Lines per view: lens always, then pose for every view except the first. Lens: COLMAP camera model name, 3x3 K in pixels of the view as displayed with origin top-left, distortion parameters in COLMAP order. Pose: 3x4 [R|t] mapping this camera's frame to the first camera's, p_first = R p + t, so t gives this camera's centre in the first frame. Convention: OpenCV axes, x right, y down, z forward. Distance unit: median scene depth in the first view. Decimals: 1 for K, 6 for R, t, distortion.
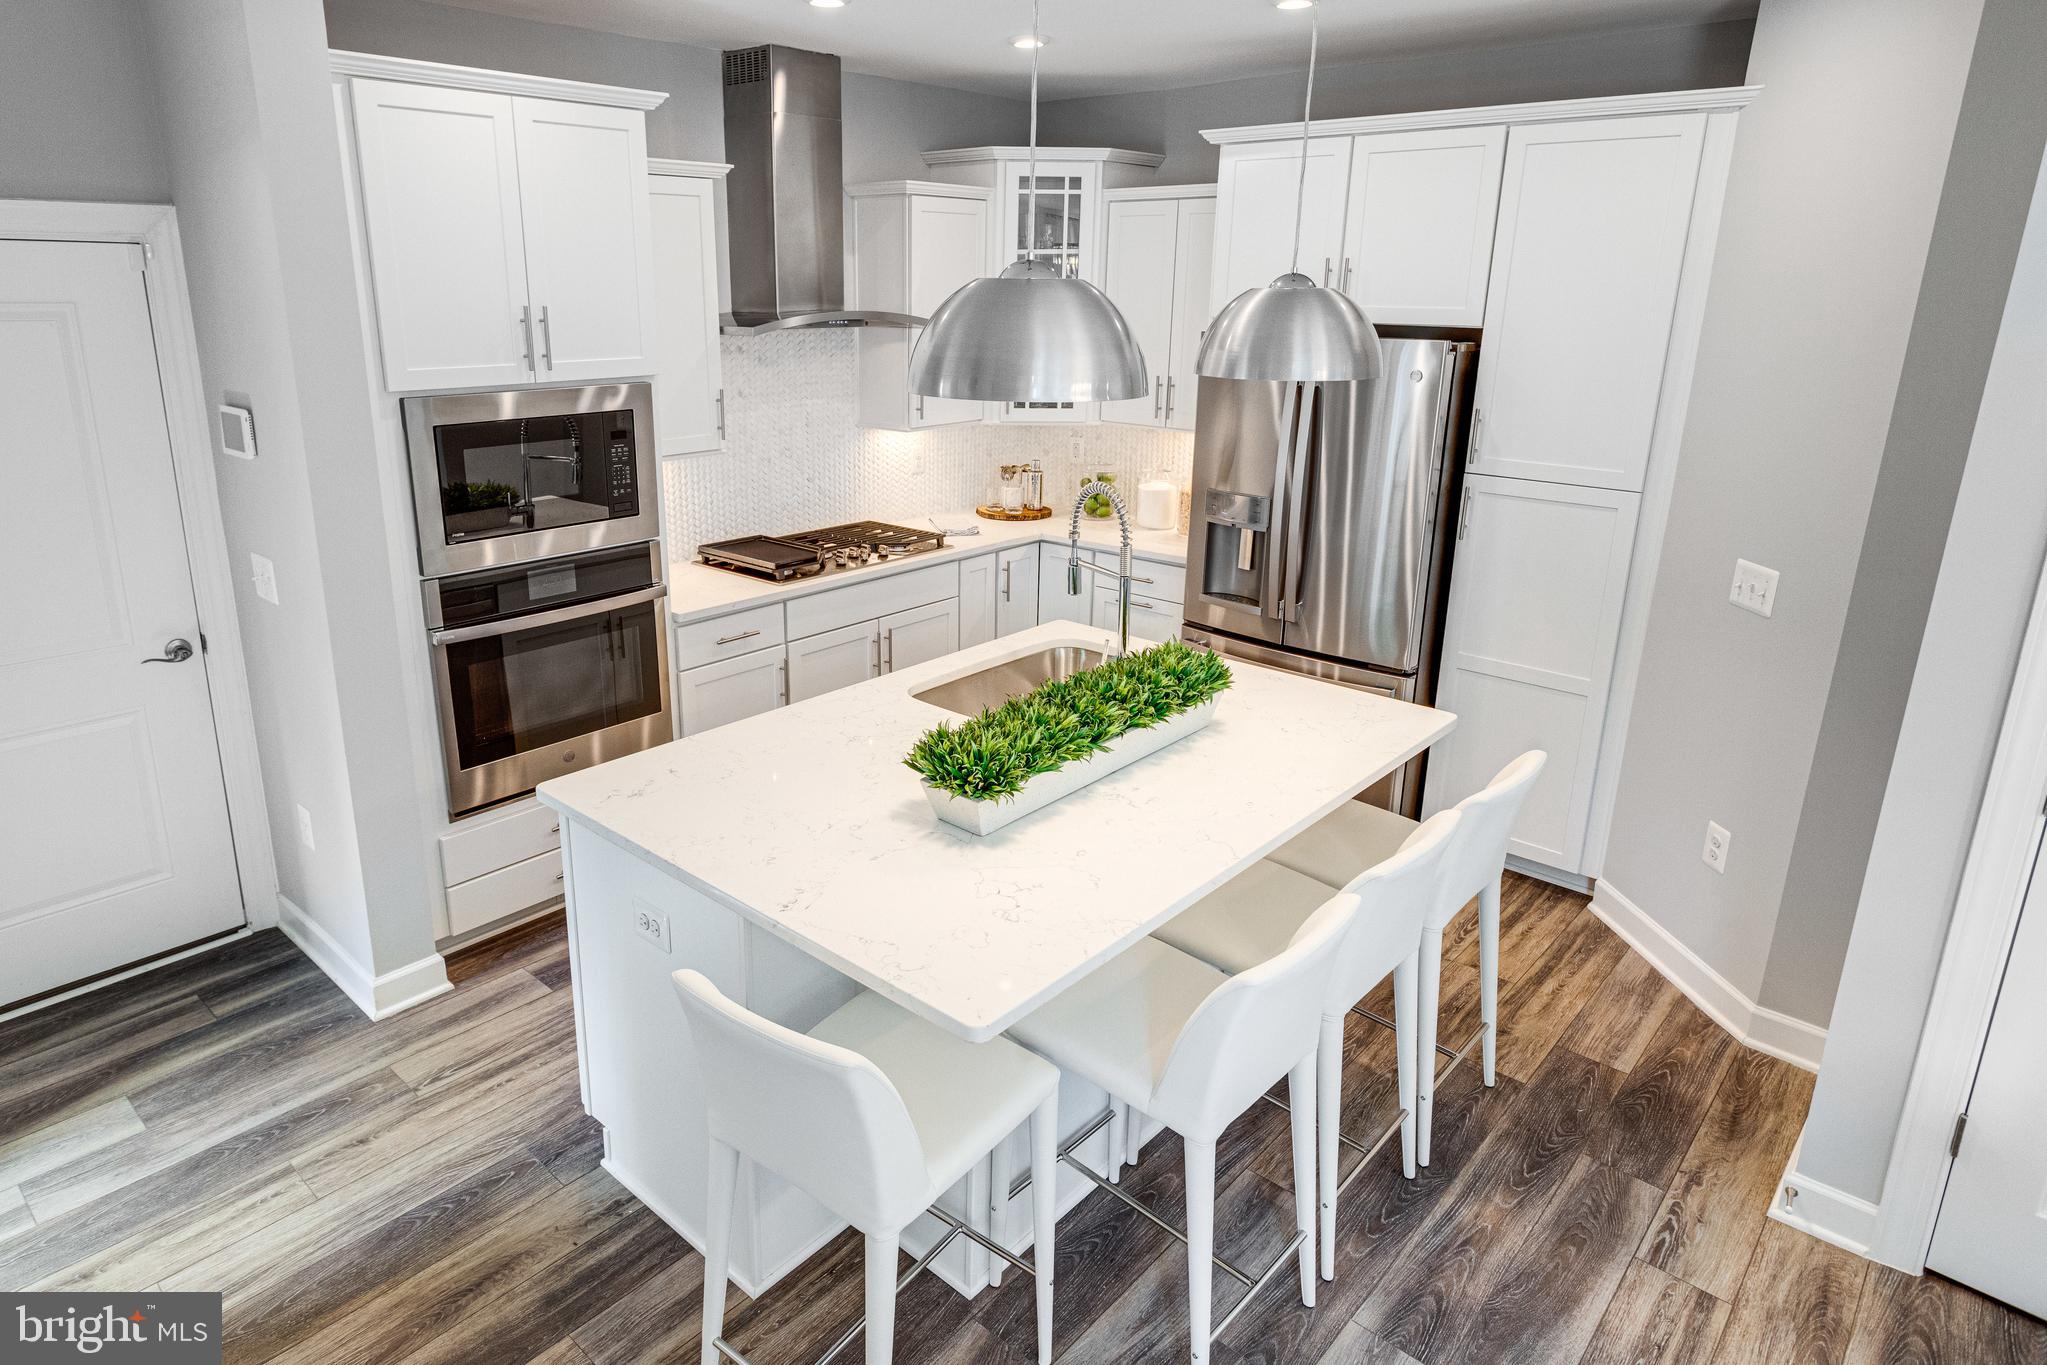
lens RADIAL K [[1214.9, 0, 937.0], [0, 1214.9, 620.9], [0, 0, 1]] dist [0.001684, 0.001175]
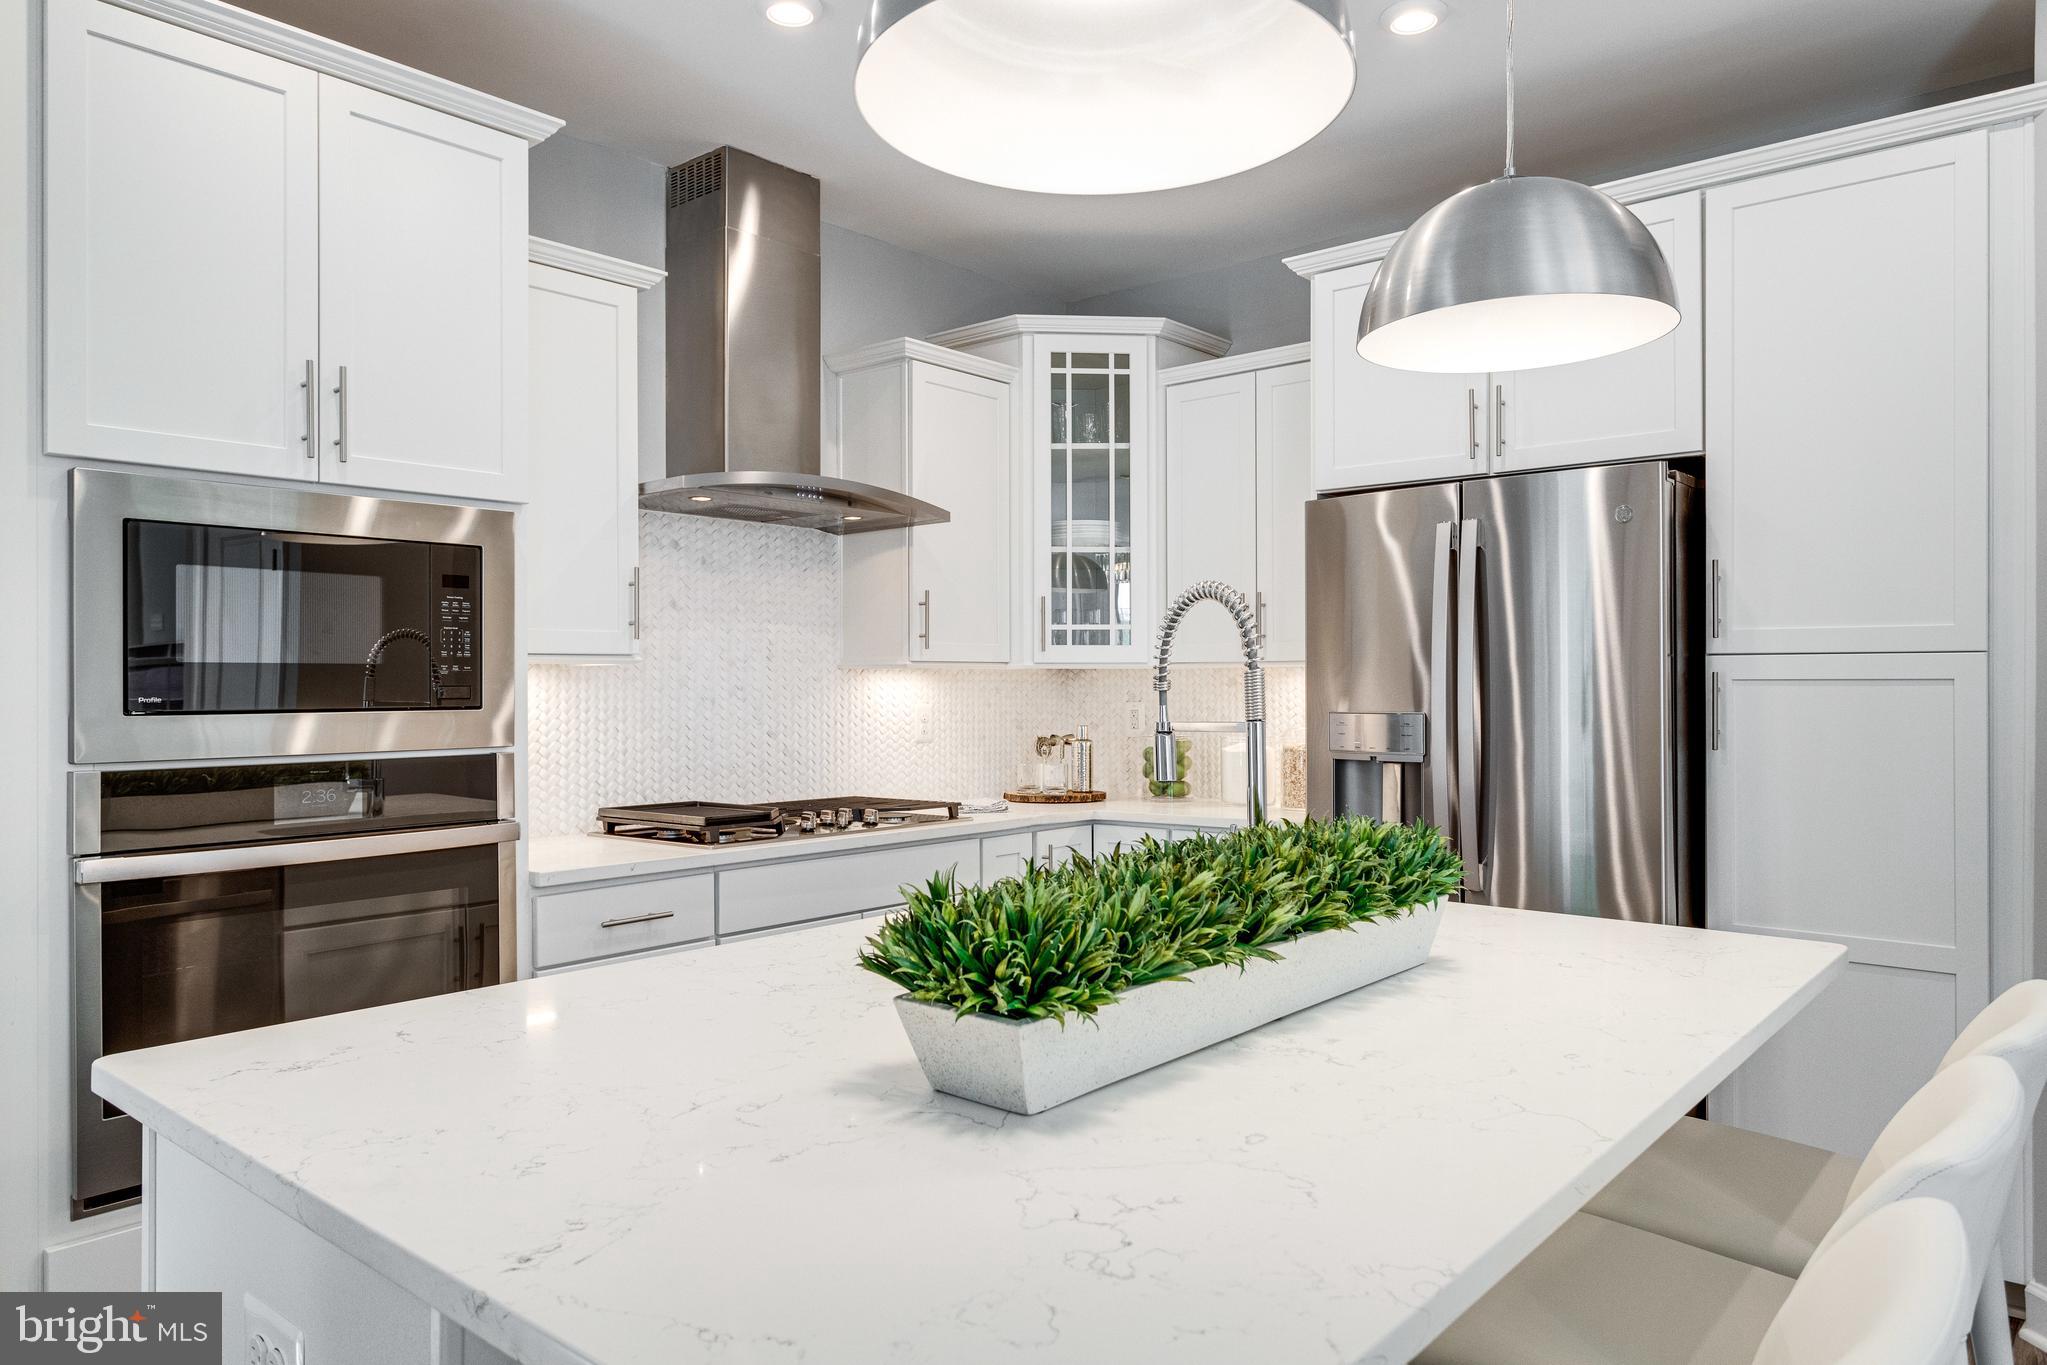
lens RADIAL K [[1341.6, 0, 1016.6], [0, 1341.6, 679.9], [0, 0, 1]] dist [-0.002013, -0.001806]
pose [[0.998987, -0.008560, 0.044183, 0.006703], [0.020400, 0.961220, -0.275026, 0.090427], [-0.040115, 0.275649, 0.960421, 0.272109]]
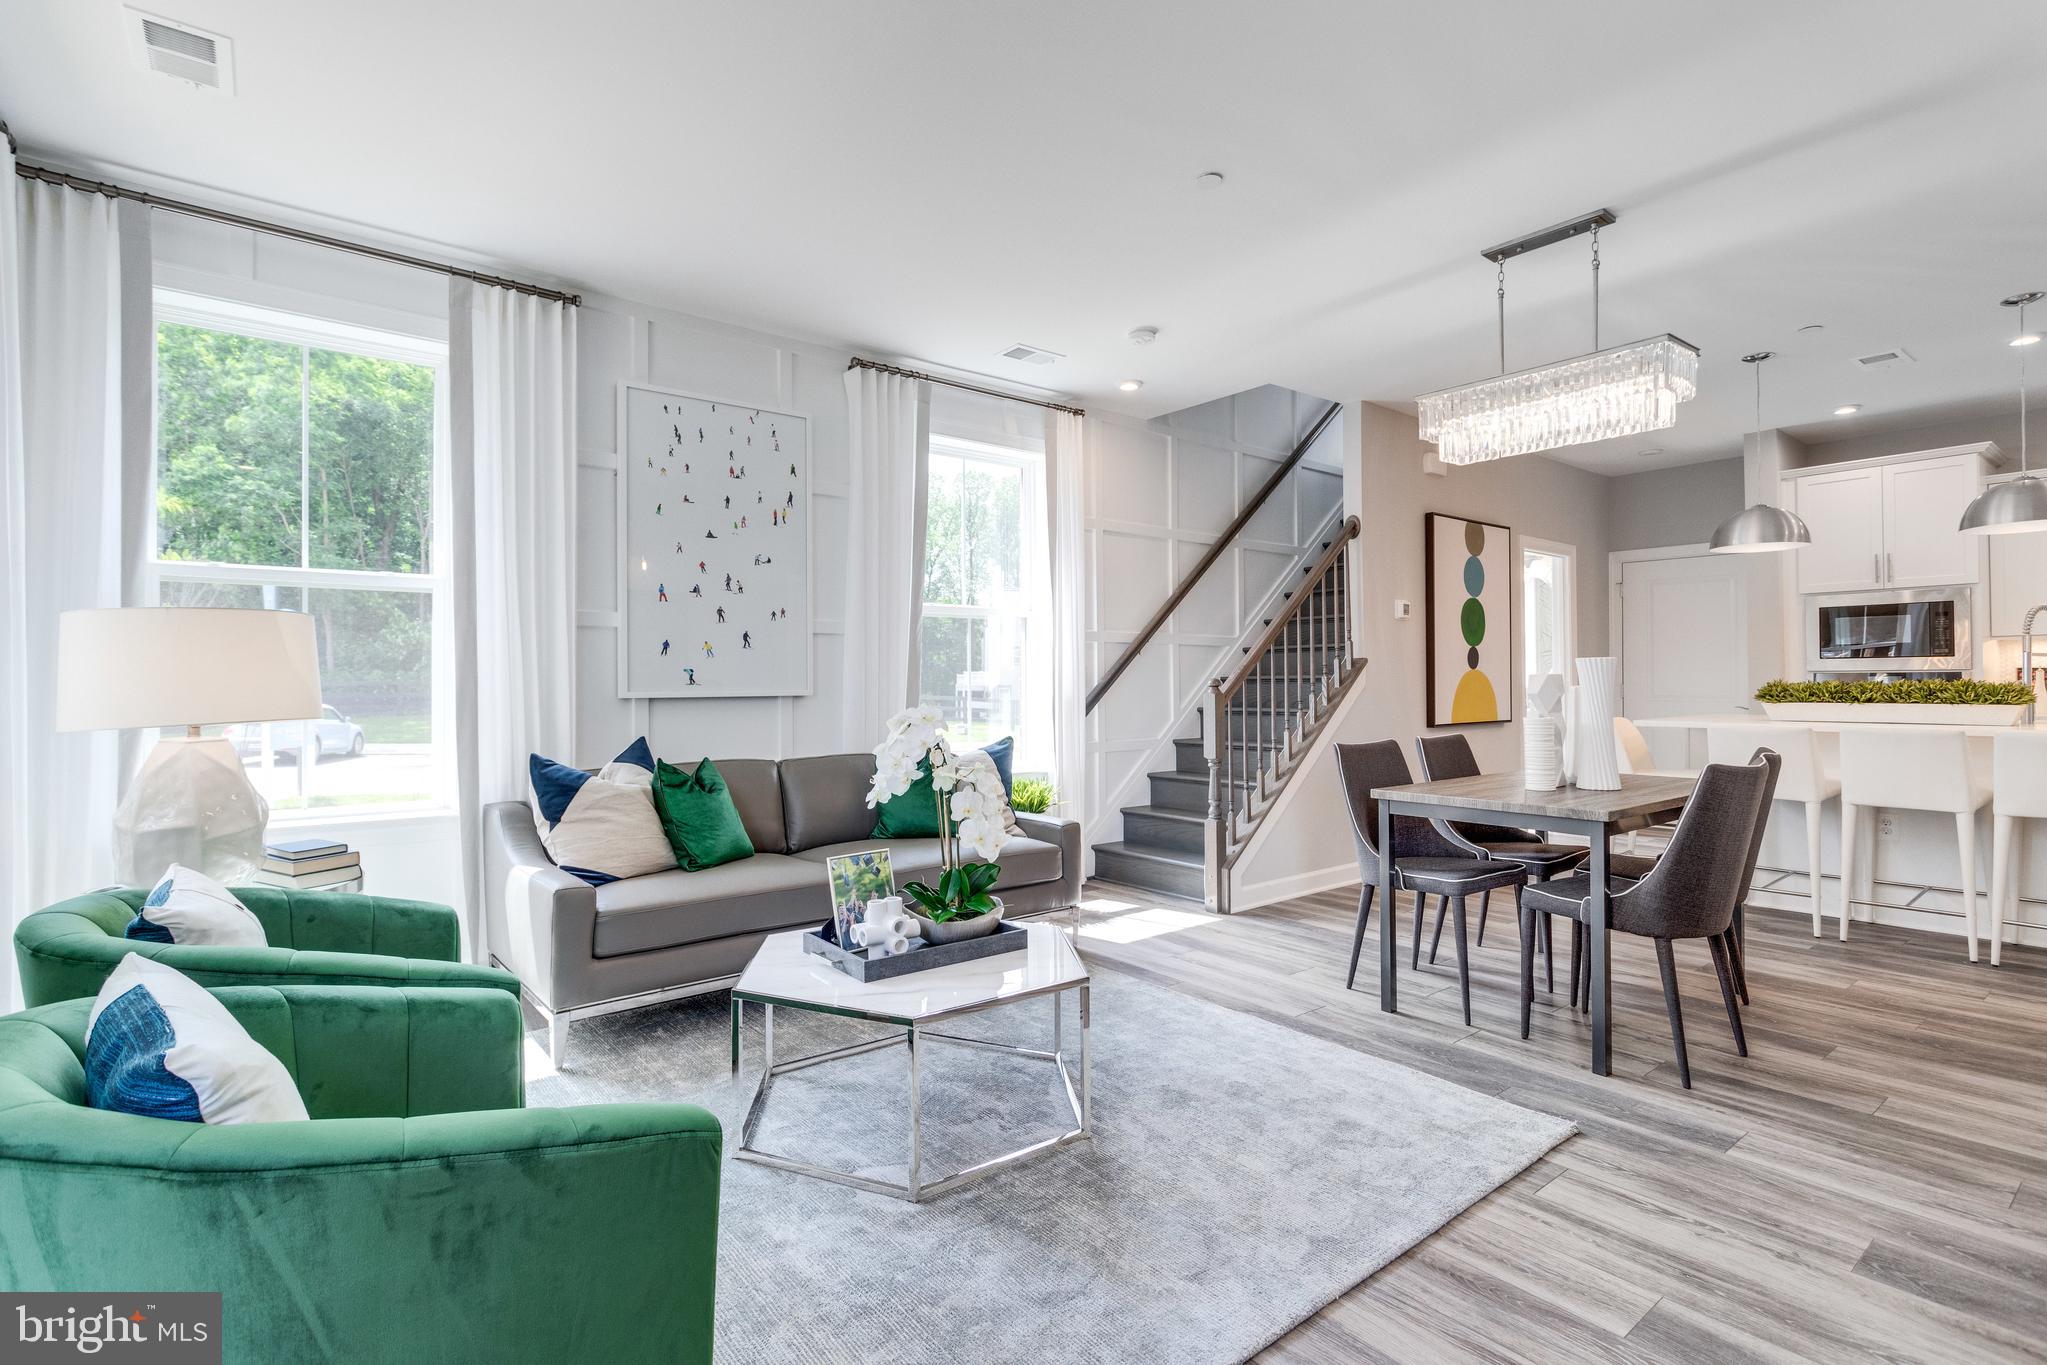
lens RADIAL K [[979.7, 0, 1017.1], [0, 979.7, 667.9], [0, 0, 1]] dist [0.001391, 0.004025]
pose [[-0.142814, -0.018755, -0.989572, 1.345570], [-0.265779, 0.963825, 0.020090, 0.261625], [0.953397, 0.265876, -0.142632, -0.154866]]
